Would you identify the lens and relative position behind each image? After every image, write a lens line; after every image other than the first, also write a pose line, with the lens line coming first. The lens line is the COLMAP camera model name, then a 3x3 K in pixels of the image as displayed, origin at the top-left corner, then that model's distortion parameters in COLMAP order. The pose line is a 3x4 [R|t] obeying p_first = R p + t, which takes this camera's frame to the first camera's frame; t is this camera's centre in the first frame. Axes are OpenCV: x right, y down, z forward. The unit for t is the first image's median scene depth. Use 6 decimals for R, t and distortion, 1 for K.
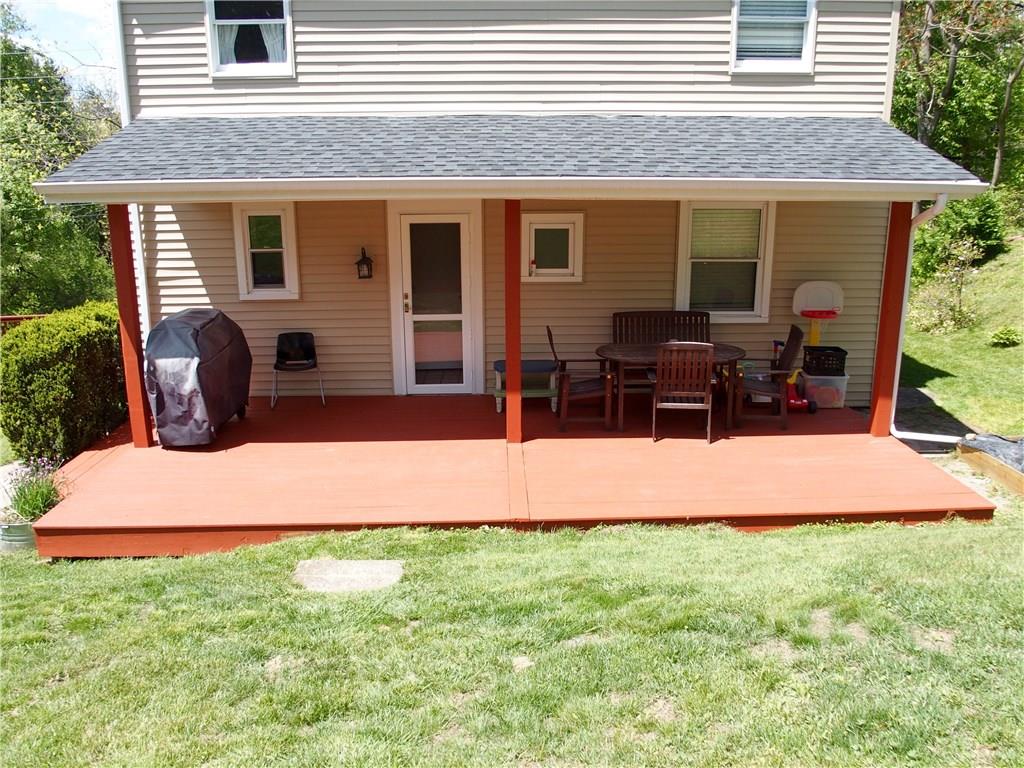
lens RADIAL K [[867.0, 0, 509.3], [0, 867.0, 380.0], [0, 0, 1]] dist [-0.061730, -0.001246]
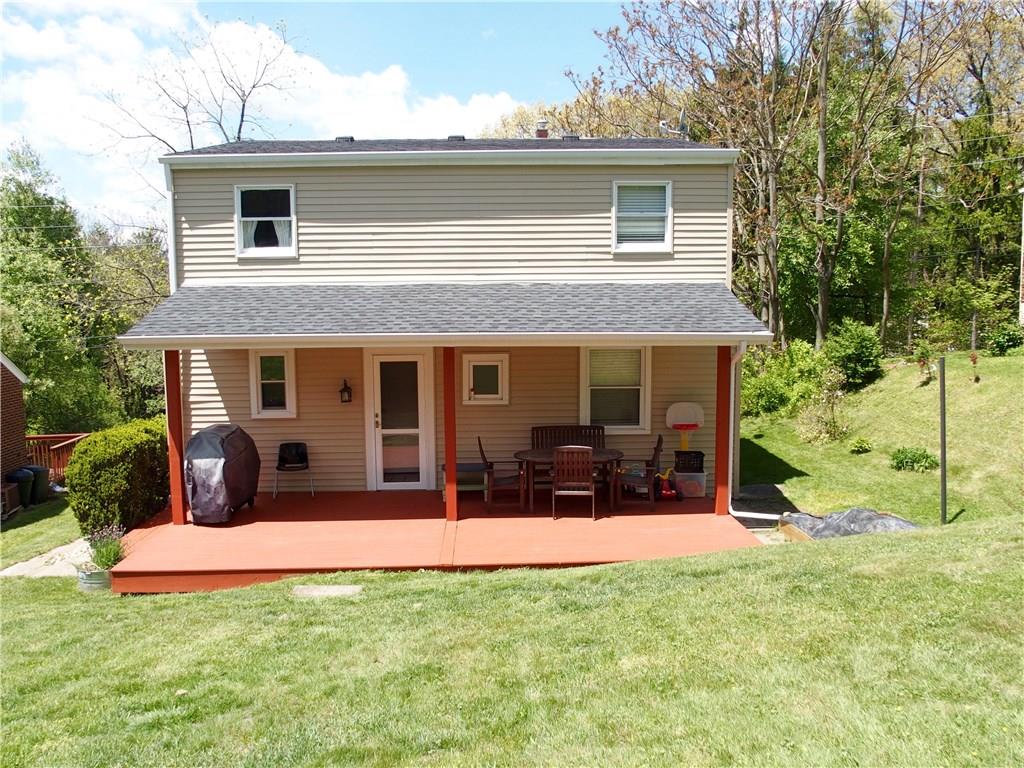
lens RADIAL K [[867.0, 0, 509.3], [0, 867.0, 380.0], [0, 0, 1]] dist [-0.061730, -0.001246]
pose [[0.999913, -0.004311, 0.012427, 0.074705], [0.006053, 0.989598, -0.143730, 0.045439], [-0.011678, 0.143793, 0.989539, -0.358236]]
